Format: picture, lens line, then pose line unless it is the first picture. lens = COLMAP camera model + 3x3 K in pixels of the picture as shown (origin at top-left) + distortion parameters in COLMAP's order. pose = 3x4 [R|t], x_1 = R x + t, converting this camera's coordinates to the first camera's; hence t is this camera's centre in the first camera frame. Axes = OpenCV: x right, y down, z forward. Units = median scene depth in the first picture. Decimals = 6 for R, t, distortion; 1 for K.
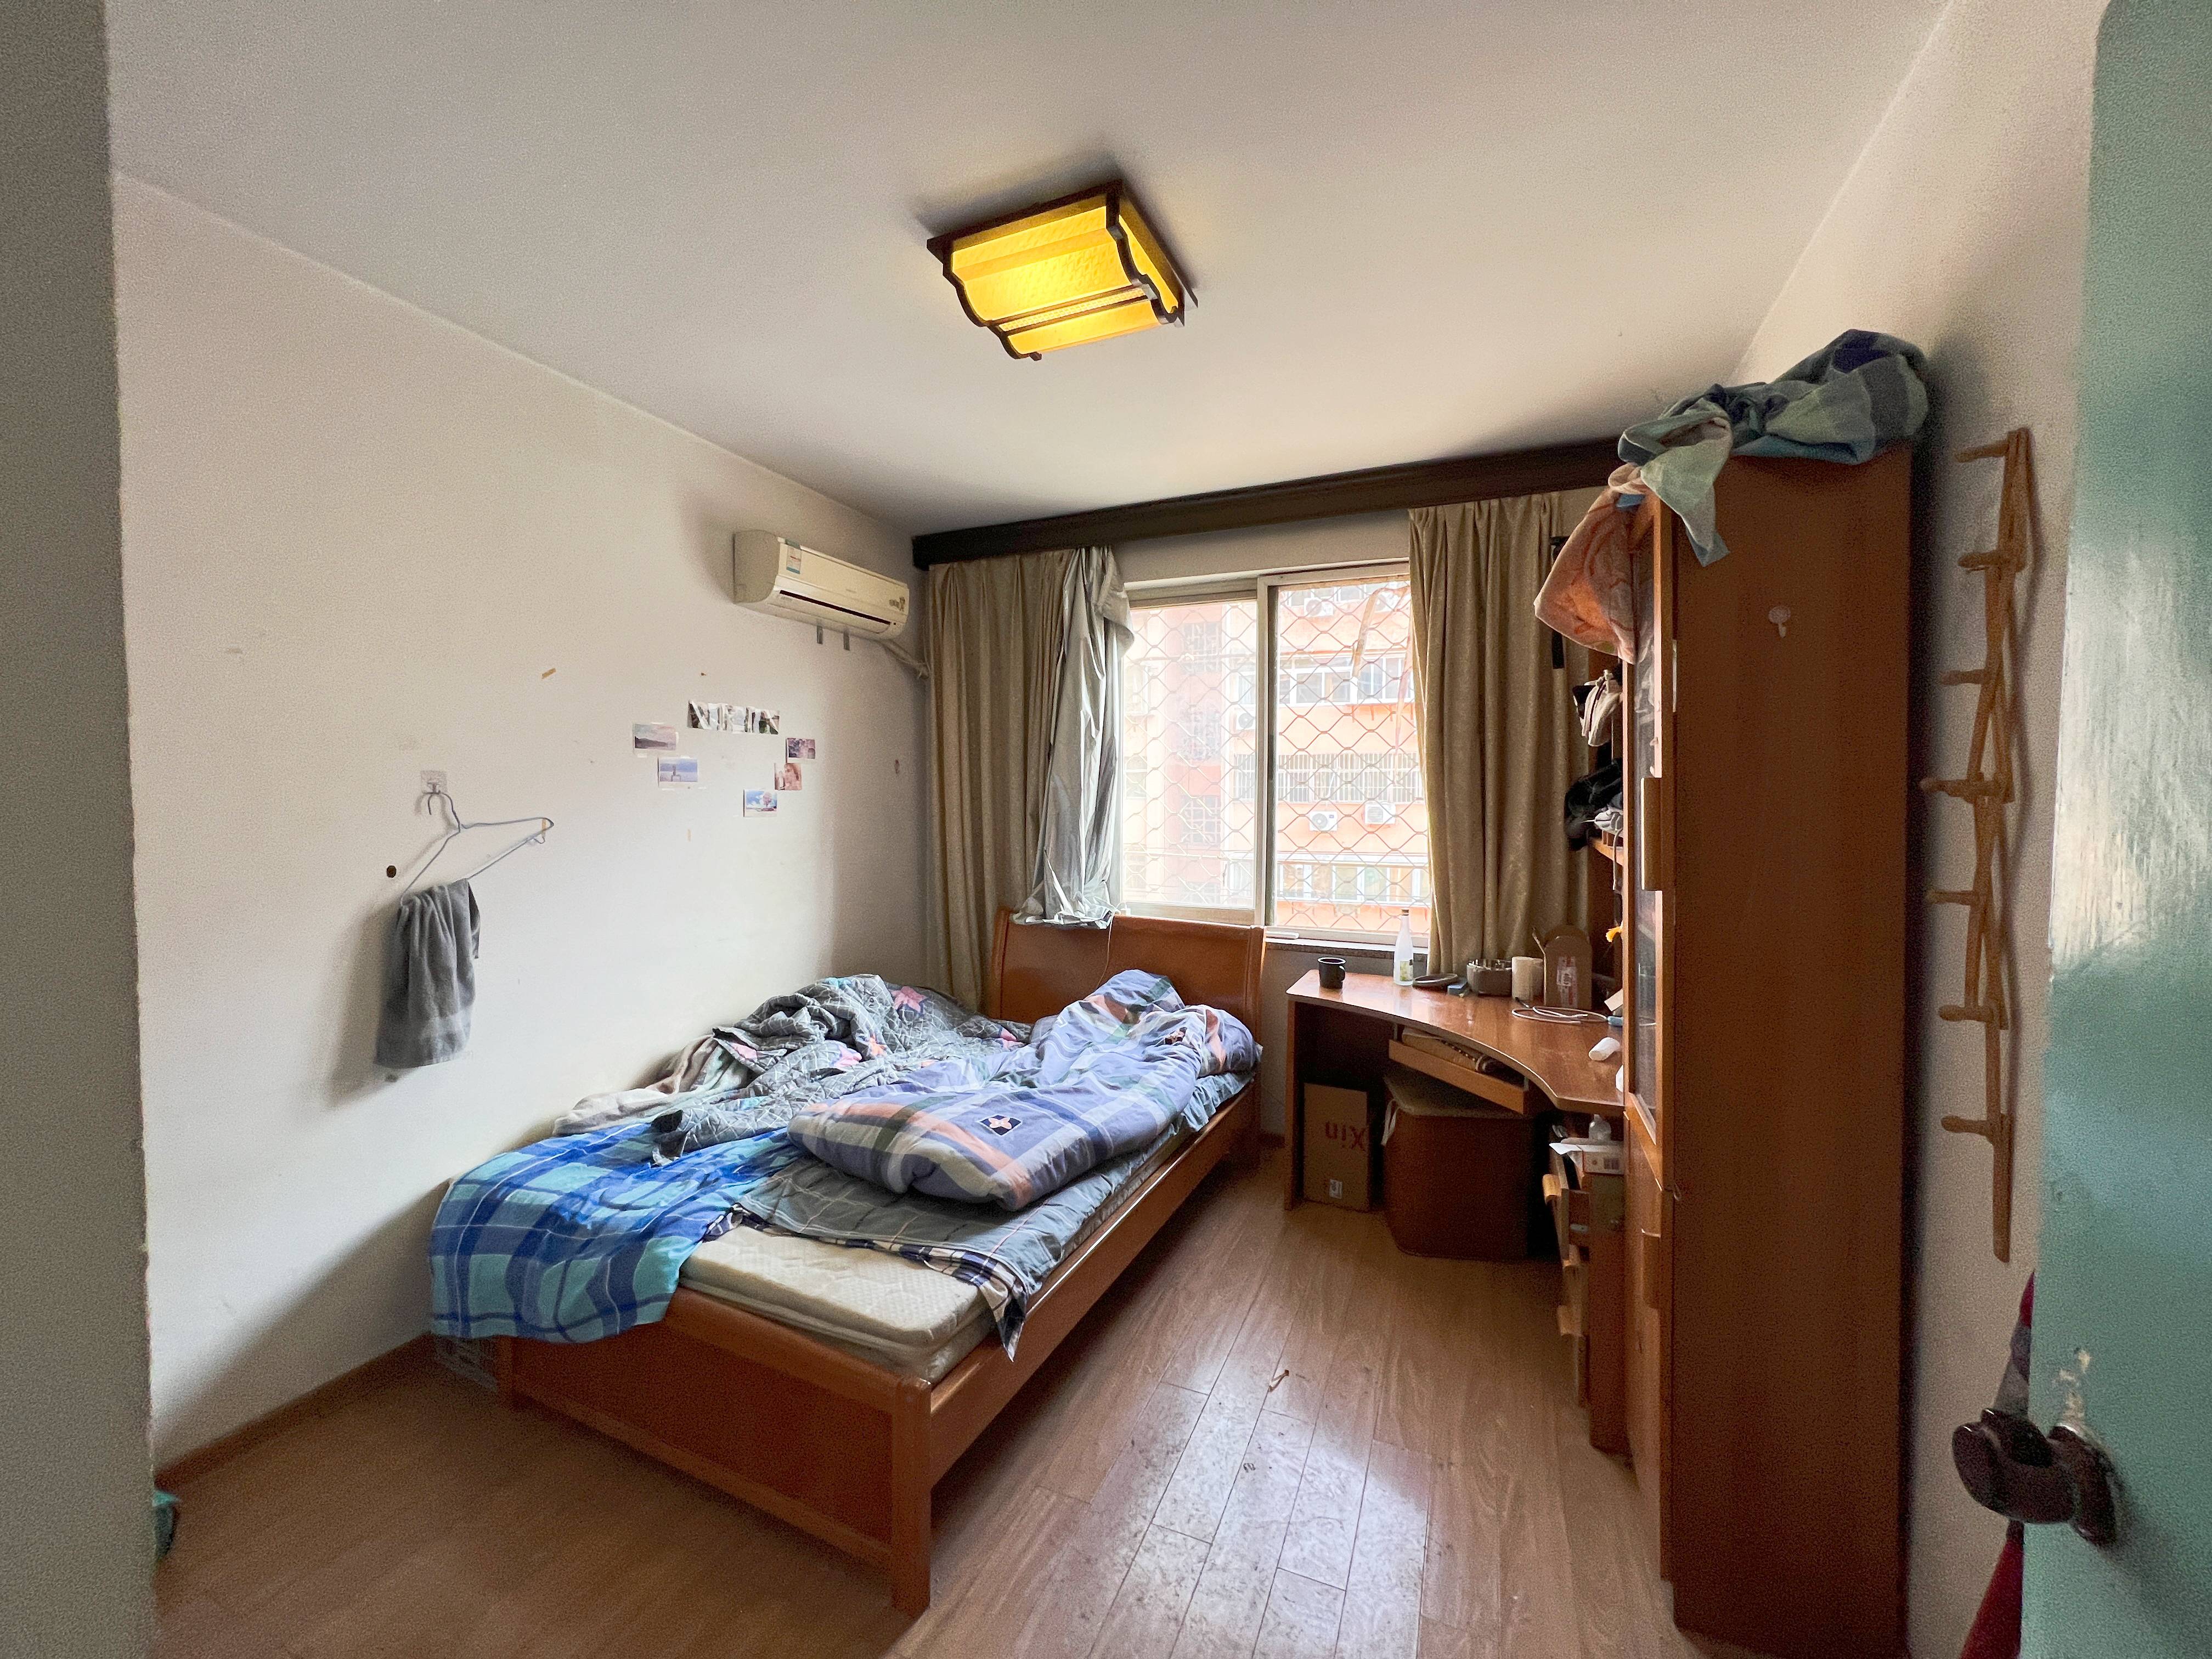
lens RADIAL K [[883.0, 0, 1101.2], [0, 883.0, 816.8], [0, 0, 1]] dist [0.000066, -0.000279]
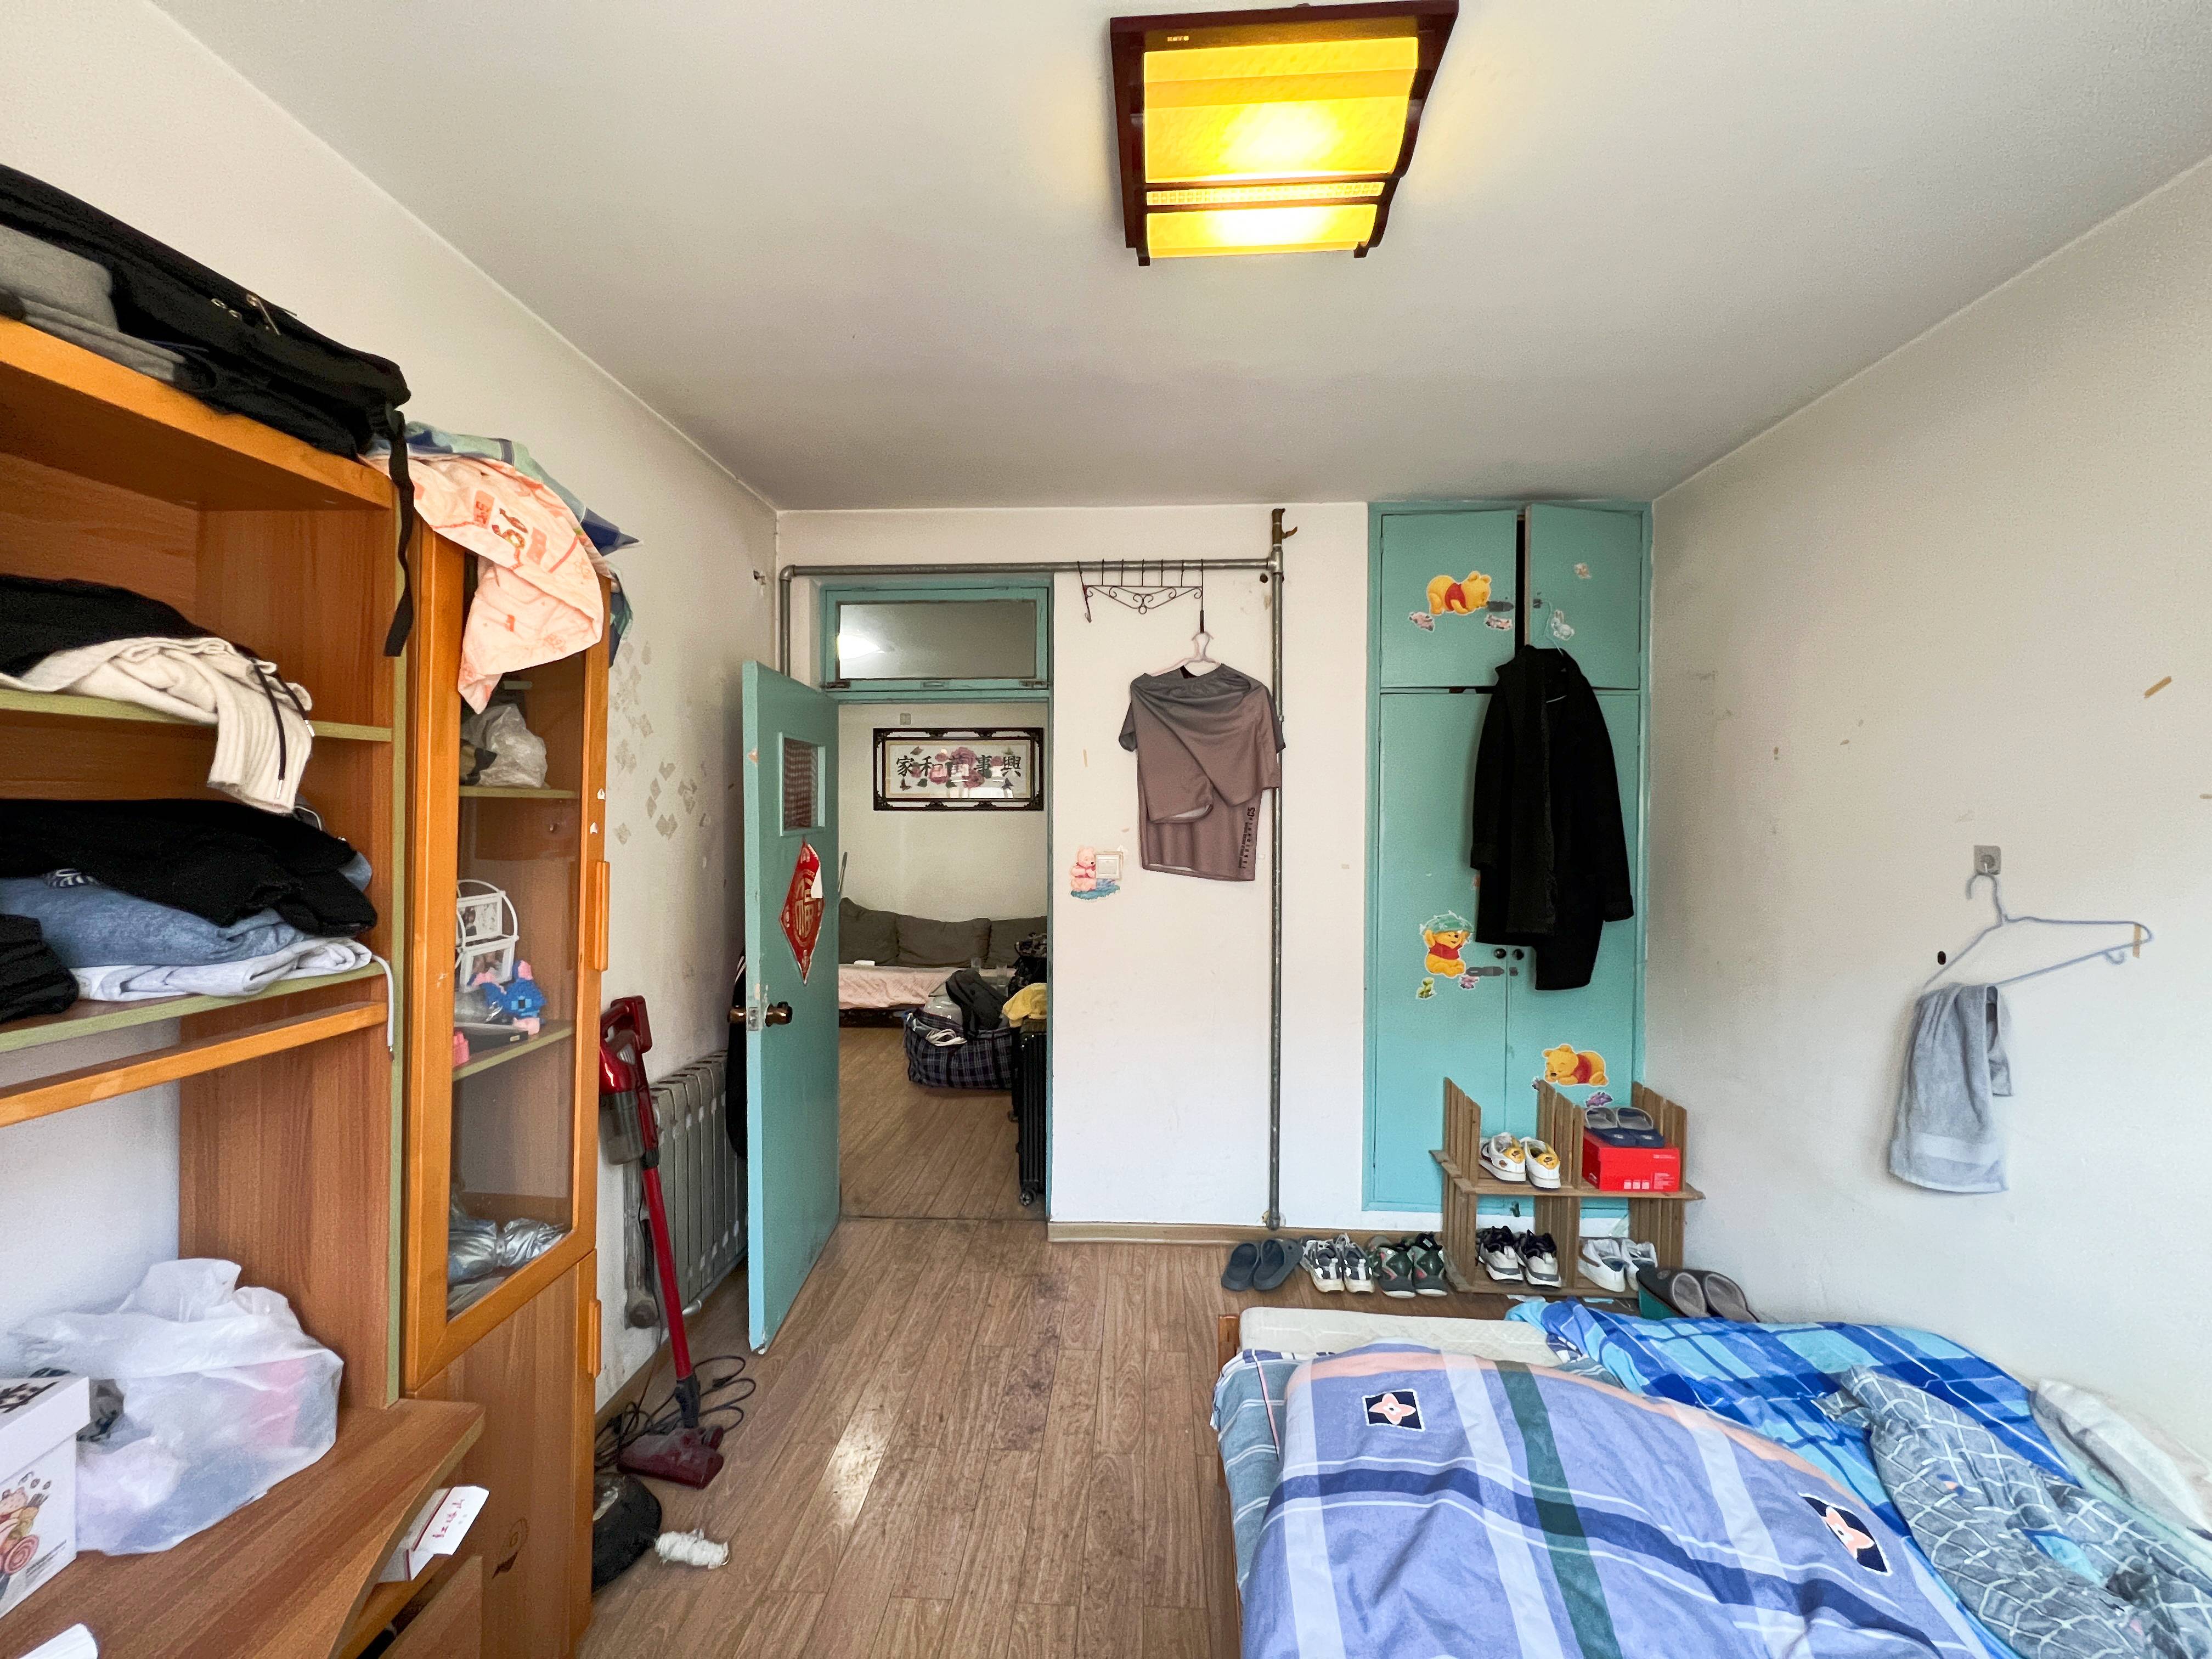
lens RADIAL K [[883.0, 0, 1099.0], [0, 883.0, 821.1], [0, 0, 1]] dist [0.000066, -0.000279]
pose [[-0.934321, -0.000095, -0.356432, 0.302282], [-0.010892, 0.999541, 0.028285, -0.089414], [0.356266, 0.030309, -0.933893, 1.471844]]
